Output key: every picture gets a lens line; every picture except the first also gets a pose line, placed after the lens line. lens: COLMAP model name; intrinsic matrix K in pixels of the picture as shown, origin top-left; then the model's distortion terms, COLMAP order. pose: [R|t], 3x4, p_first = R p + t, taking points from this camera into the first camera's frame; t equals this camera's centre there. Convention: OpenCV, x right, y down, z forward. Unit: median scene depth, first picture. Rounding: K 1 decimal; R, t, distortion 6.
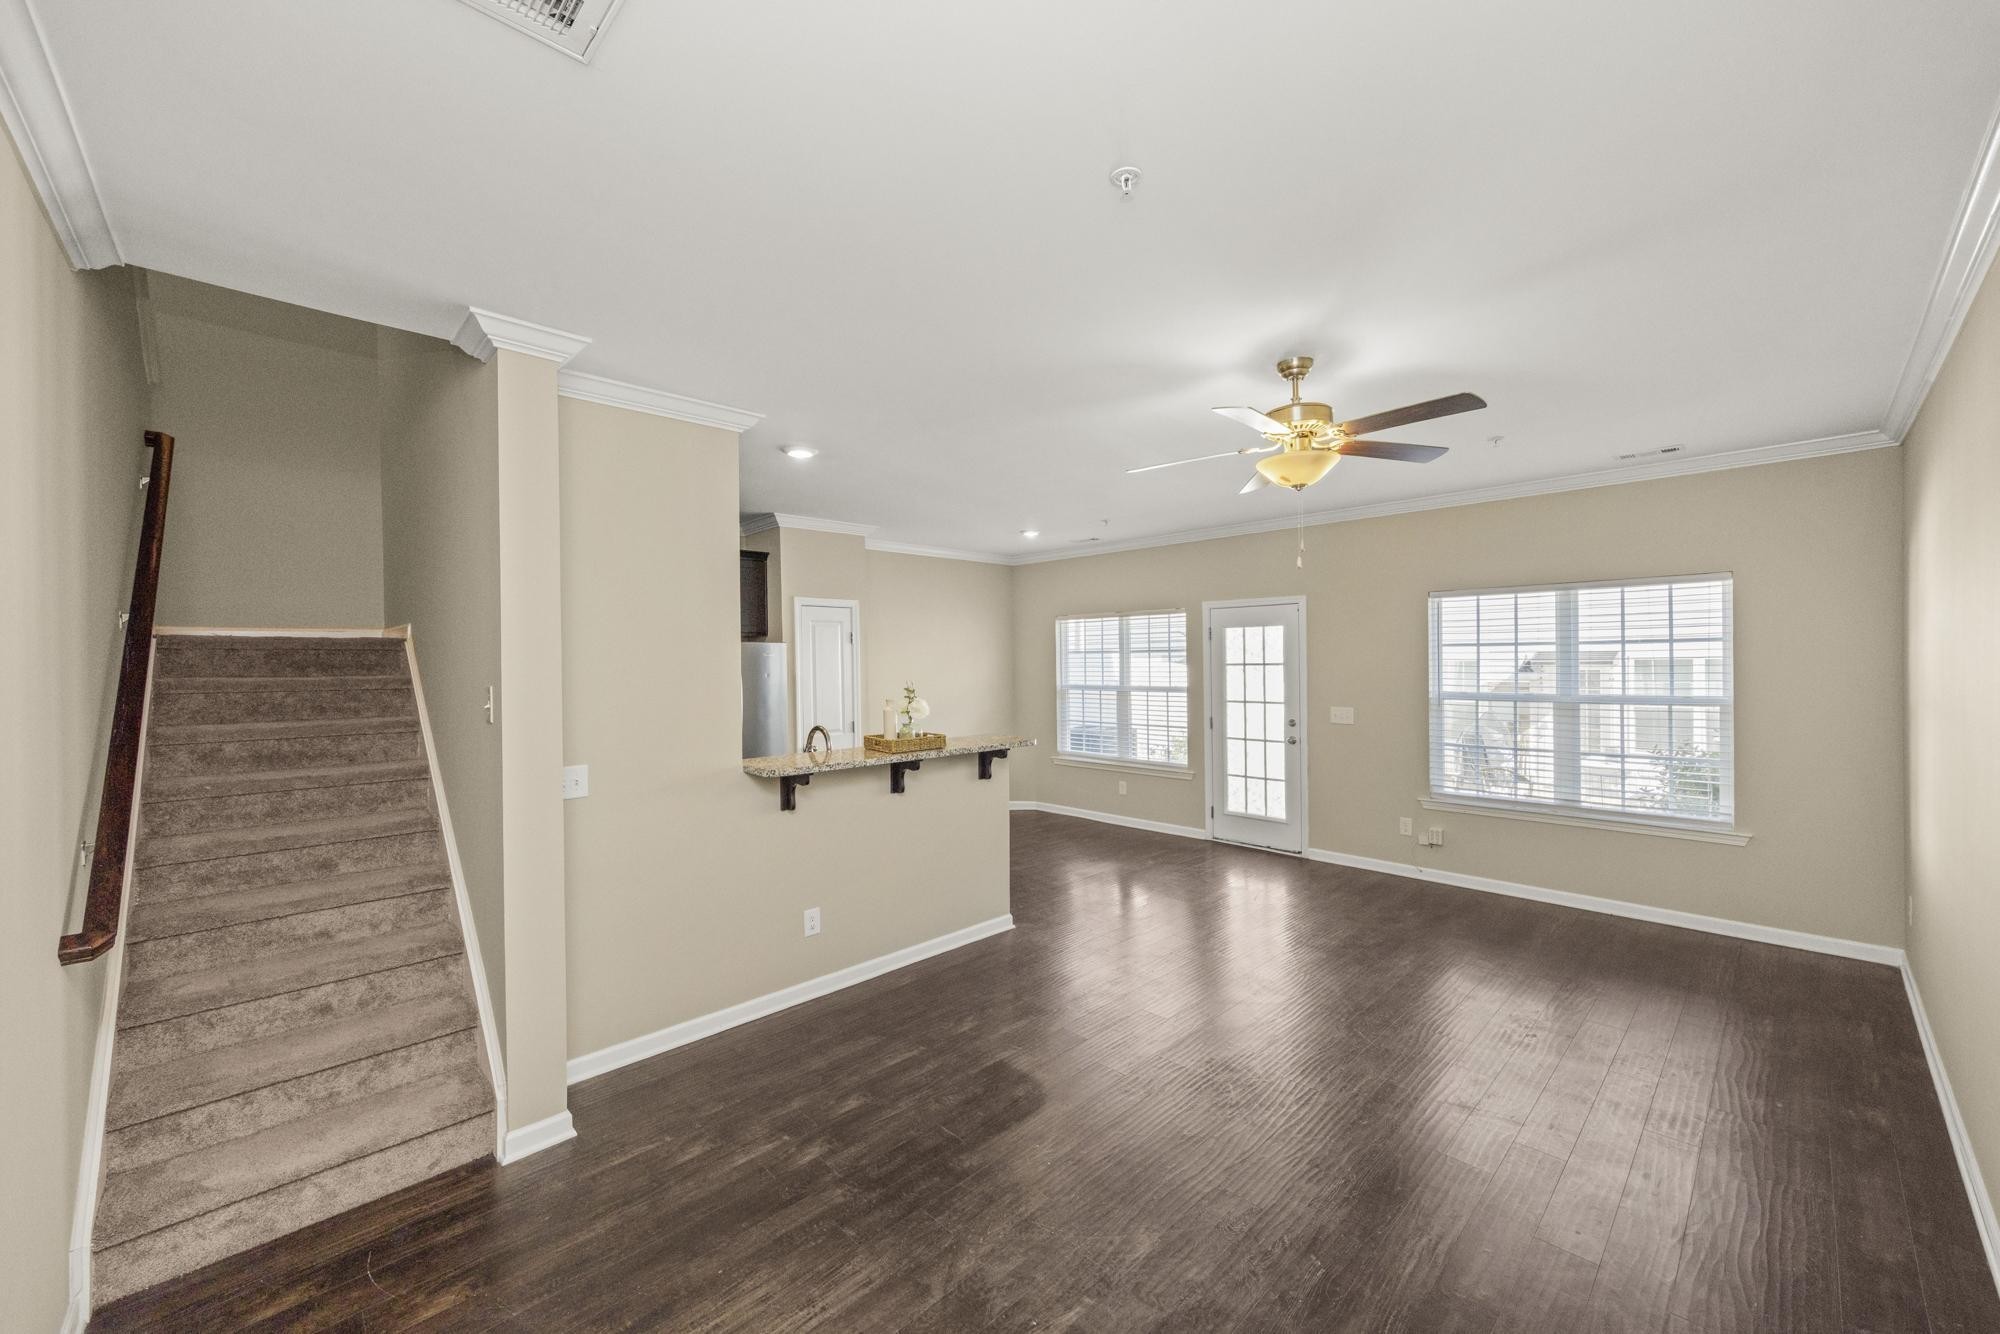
lens RADIAL K [[779.8, 0, 991.6], [0, 779.8, 664.6], [0, 0, 1]] dist [0.000507, 0.000032]
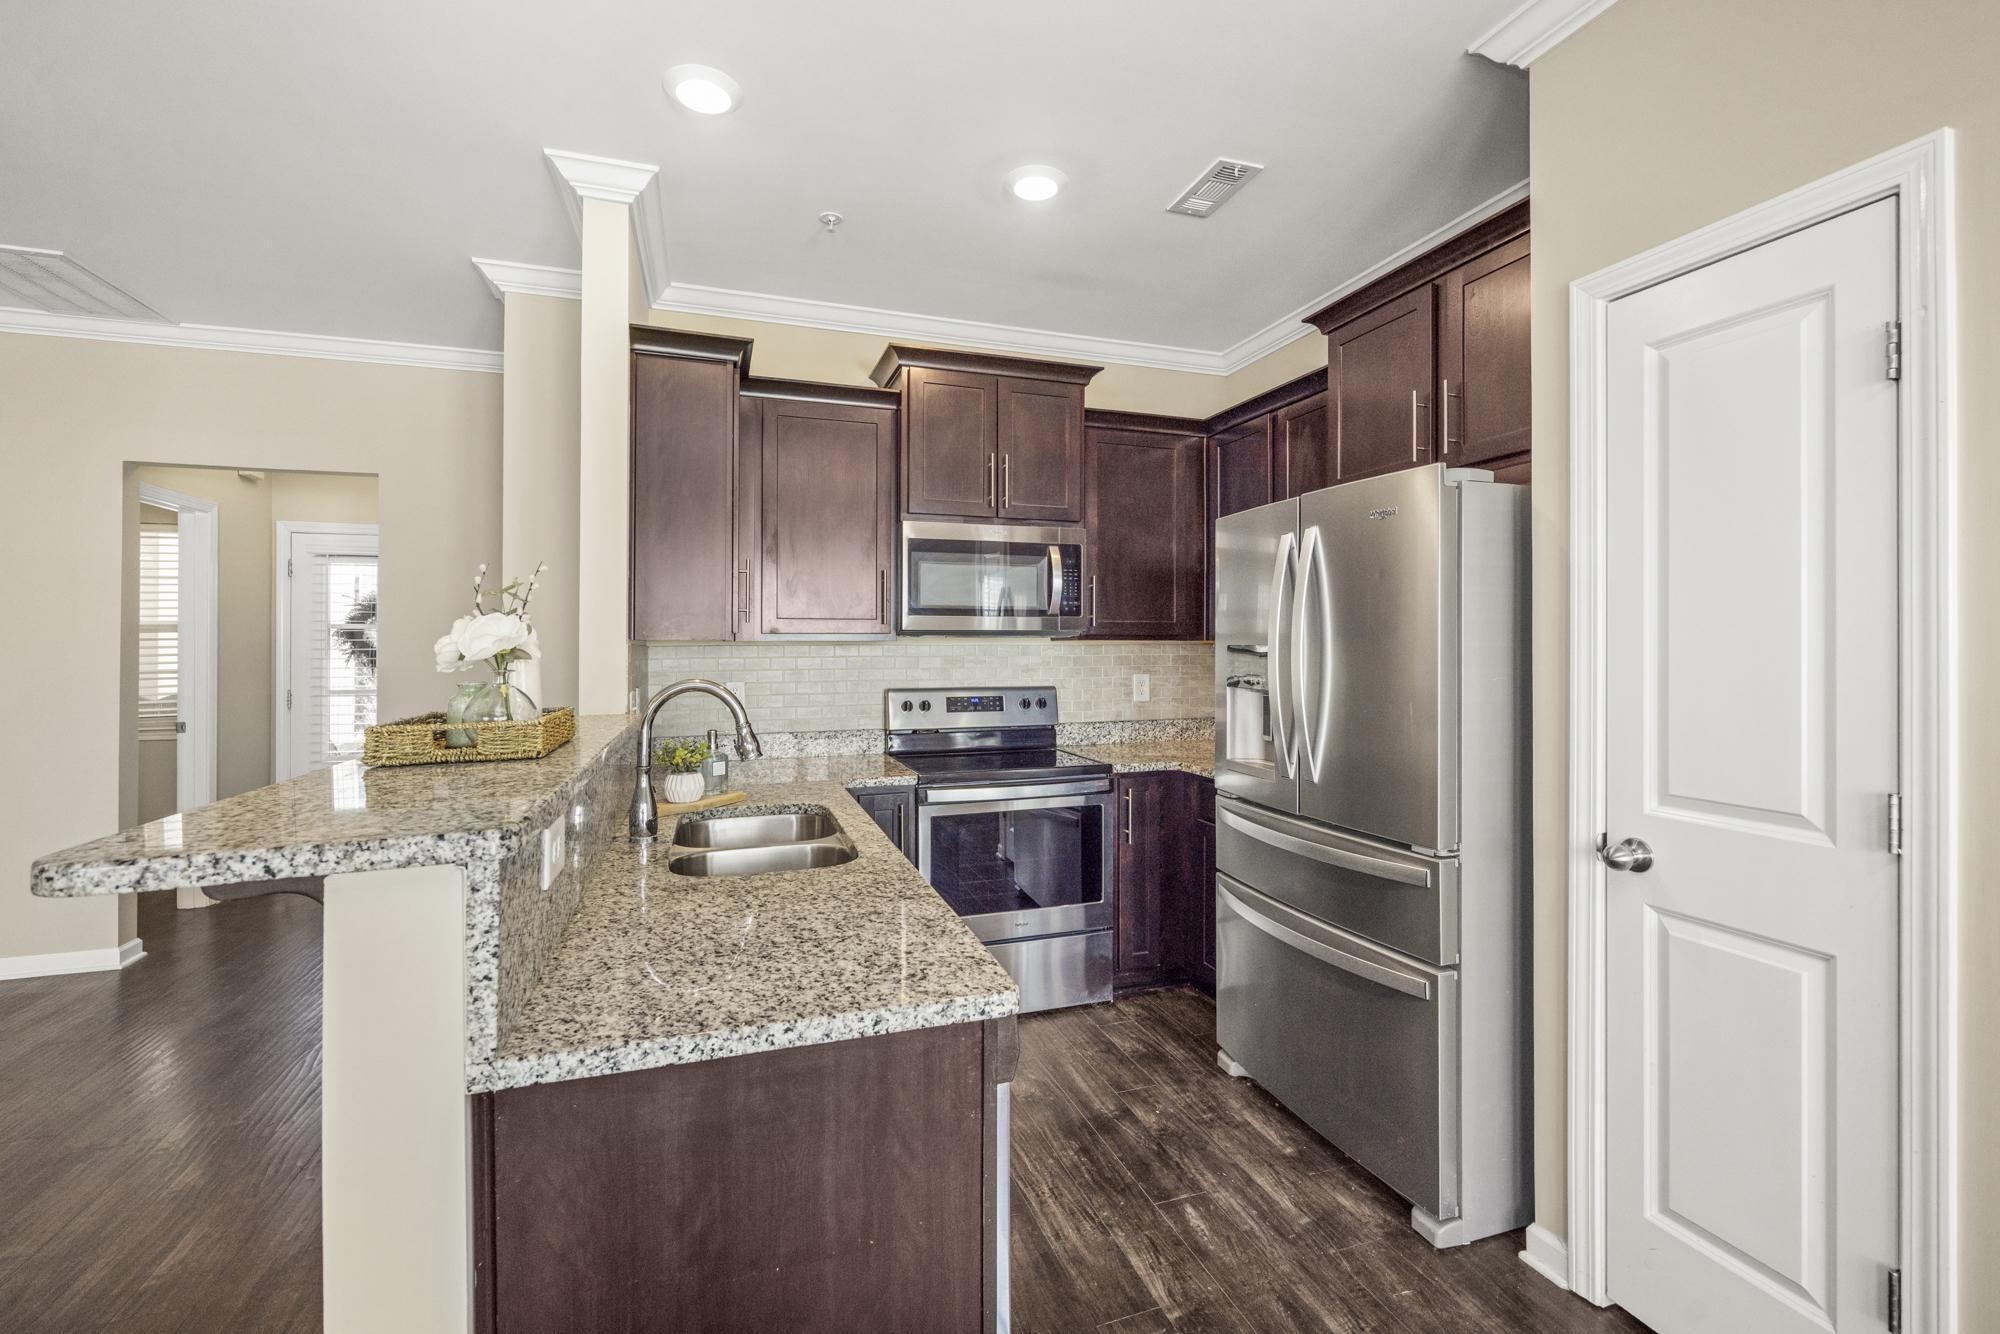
lens RADIAL K [[844.8, 0, 990.5], [0, 844.8, 641.6], [0, 0, 1]] dist [0.000431, -0.000214]
pose [[-0.418694, 0.010105, -0.908071, 0.095572], [0.002405, 0.999947, 0.010018, 0.032682], [0.908124, 0.002010, -0.418696, 0.870139]]
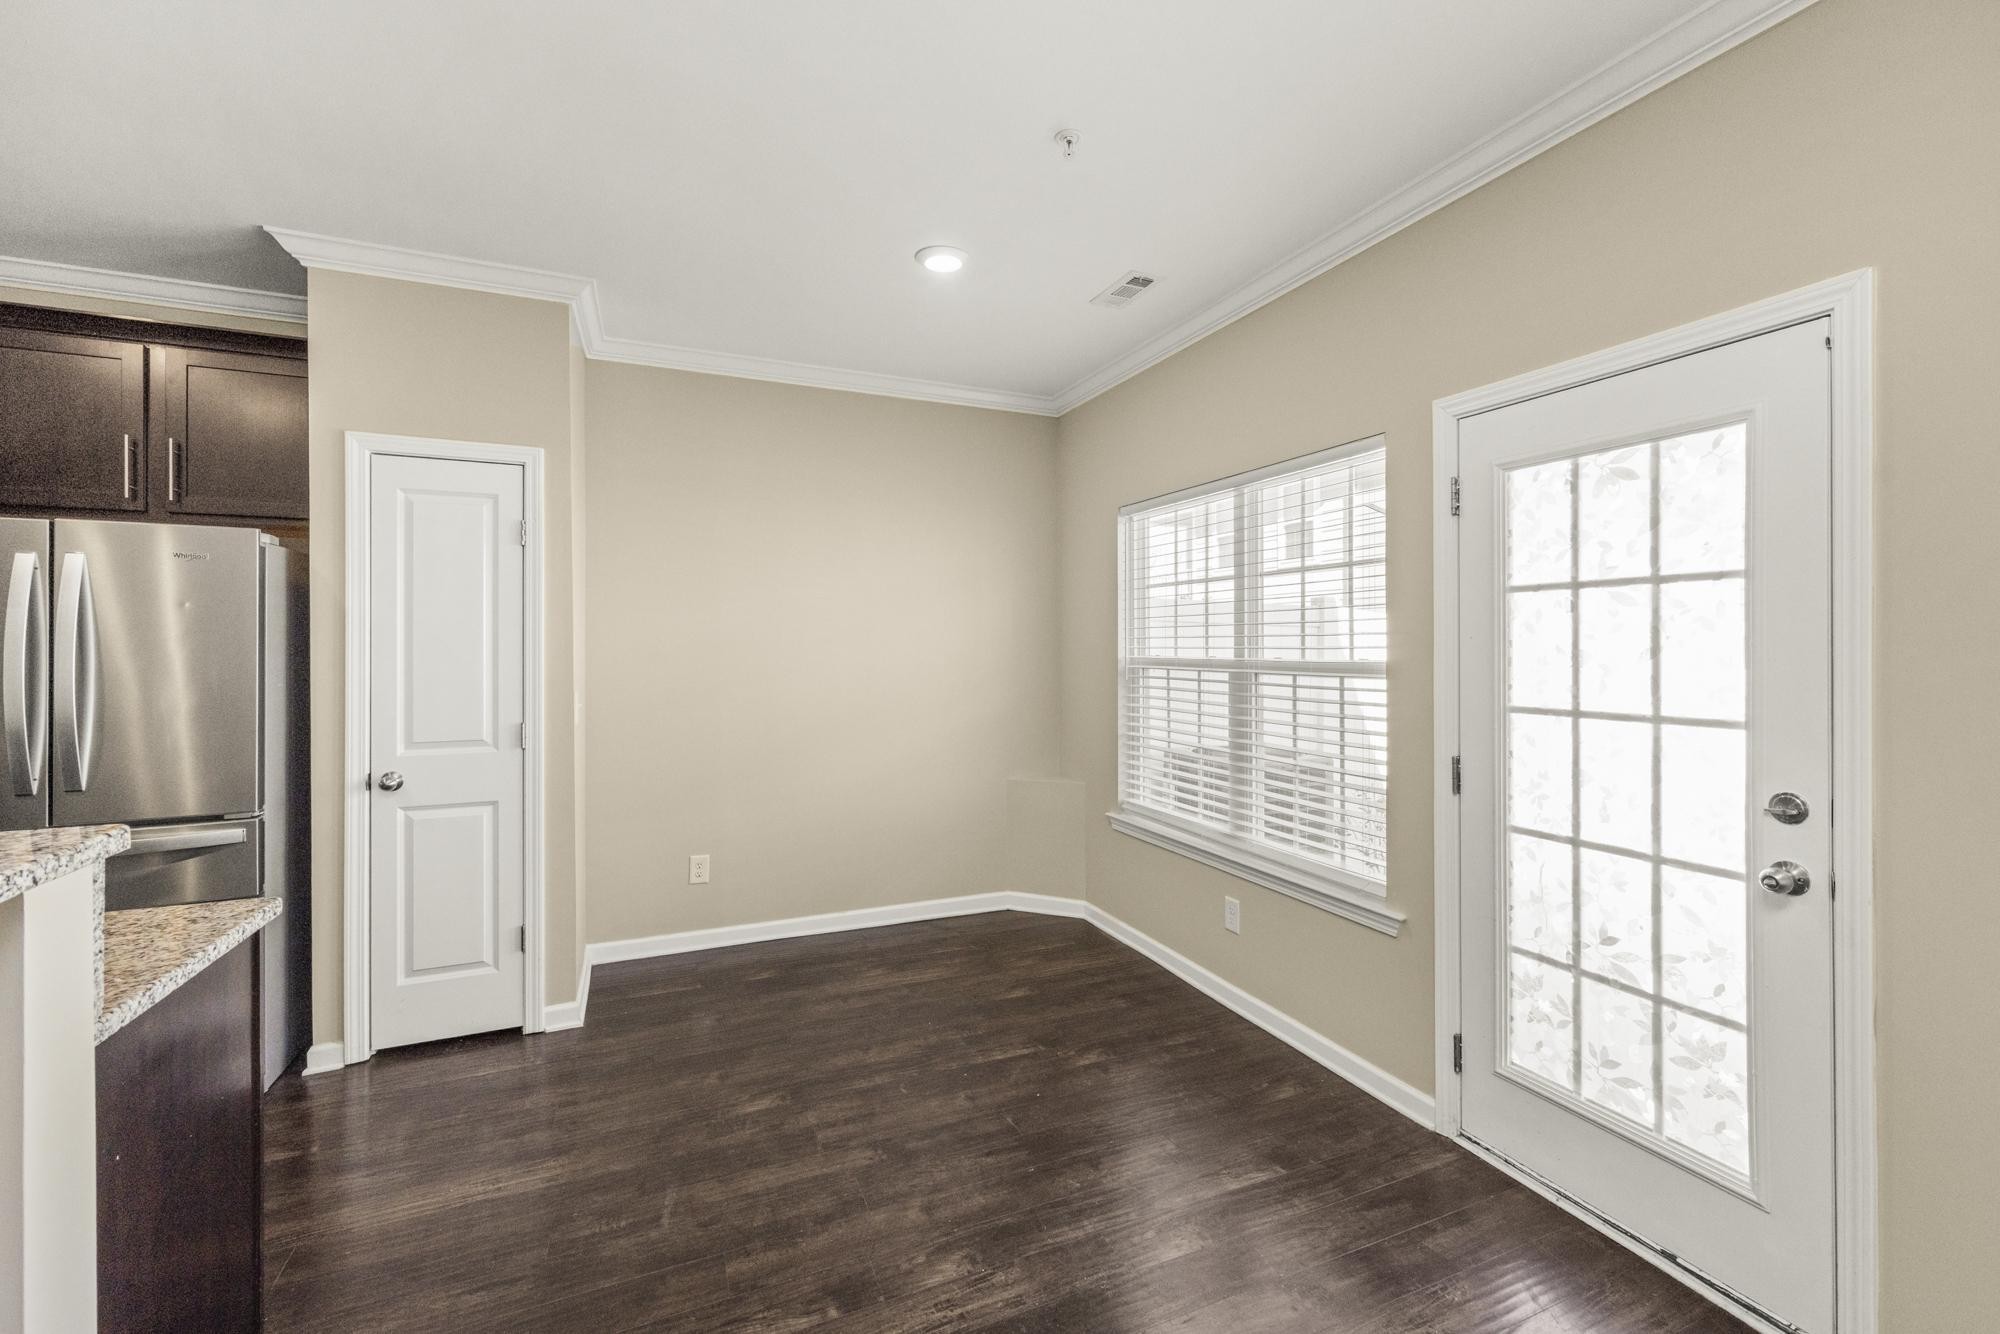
lens RADIAL K [[820.8, 0, 1007.2], [0, 820.8, 648.3], [0, 0, 1]] dist [-0.001068, -0.000219]
pose [[0.941407, 0.012472, -0.337041, 0.229484], [-0.013414, 0.999910, -0.000466, 0.026634], [0.337004, 0.004959, 0.941490, 0.644413]]
